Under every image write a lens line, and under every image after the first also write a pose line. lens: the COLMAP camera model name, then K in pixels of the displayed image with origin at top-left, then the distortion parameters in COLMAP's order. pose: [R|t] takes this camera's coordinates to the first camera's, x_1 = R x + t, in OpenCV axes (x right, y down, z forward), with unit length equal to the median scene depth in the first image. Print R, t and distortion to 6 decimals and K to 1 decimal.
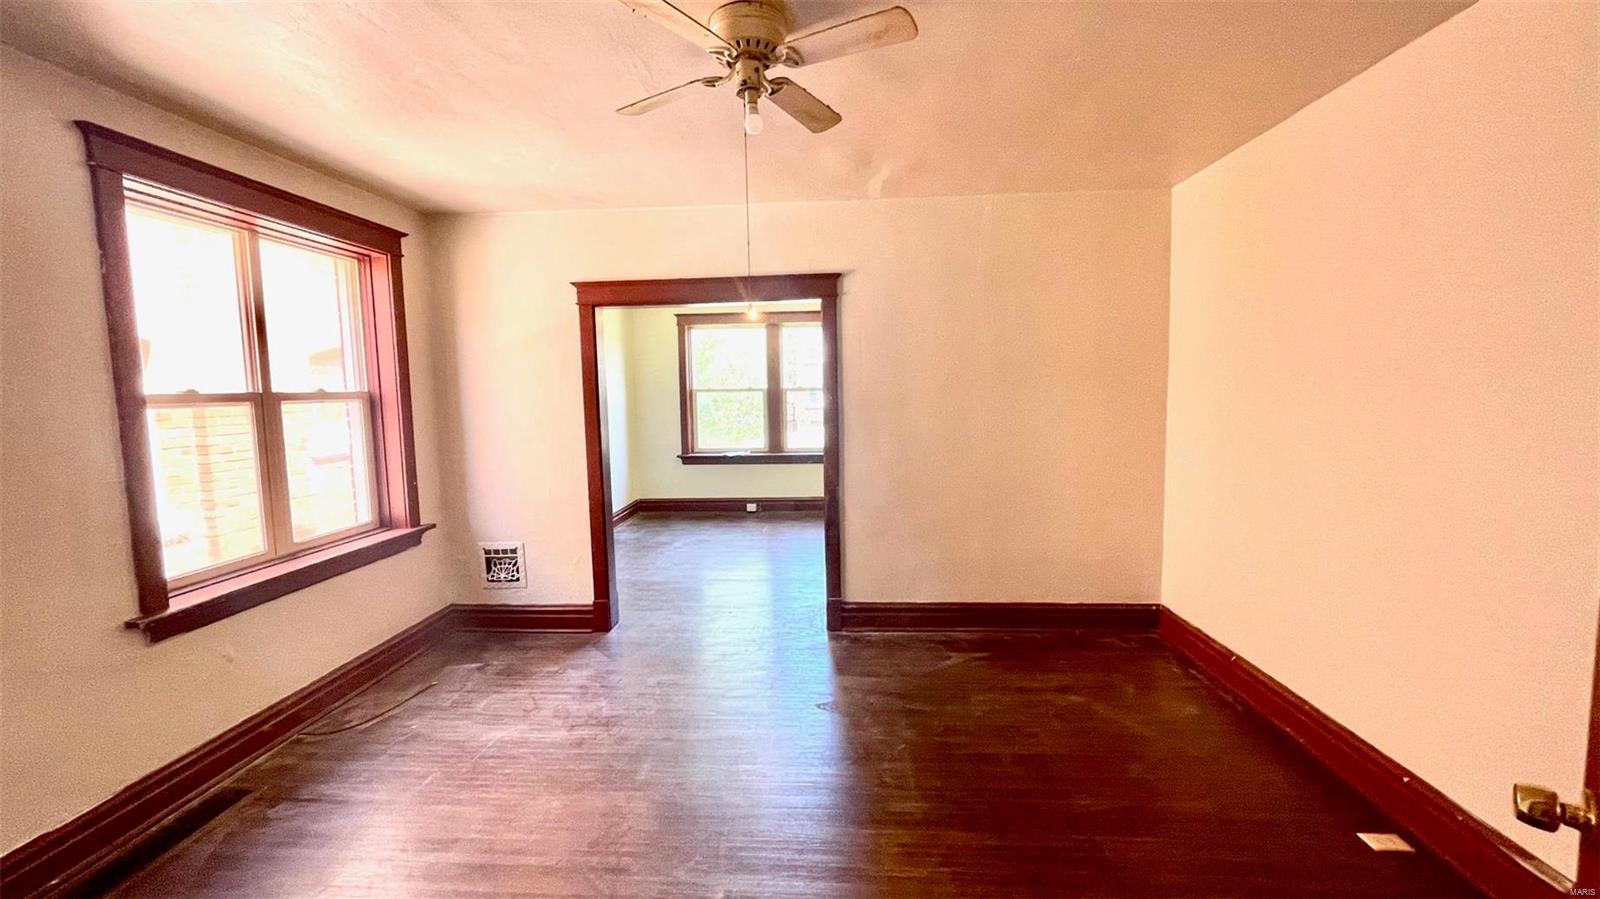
lens RADIAL K [[646.7, 0, 806.9], [0, 646.7, 450.3], [0, 0, 1]] dist [-0.003529, -0.000207]
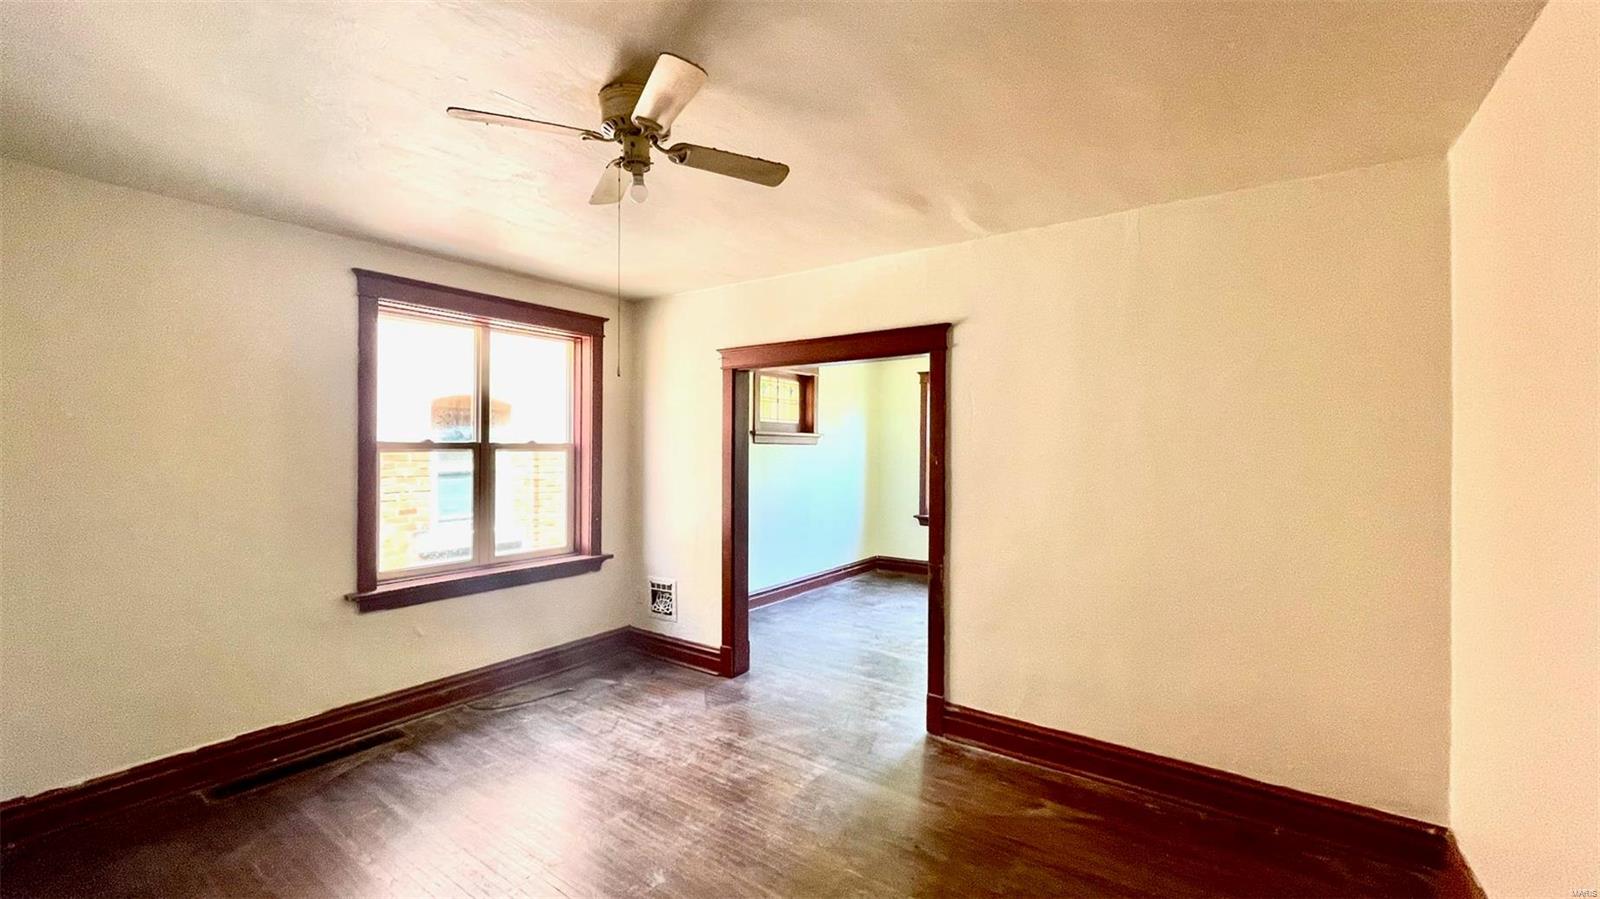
lens RADIAL K [[646.7, 0, 799.2], [0, 646.7, 450.4], [0, 0, 1]] dist [-0.003529, -0.000207]
pose [[0.848093, 0.028599, -0.529074, 0.369531], [-0.075007, 0.994966, -0.066453, -0.026675], [0.524511, 0.096043, 0.845969, 0.161764]]
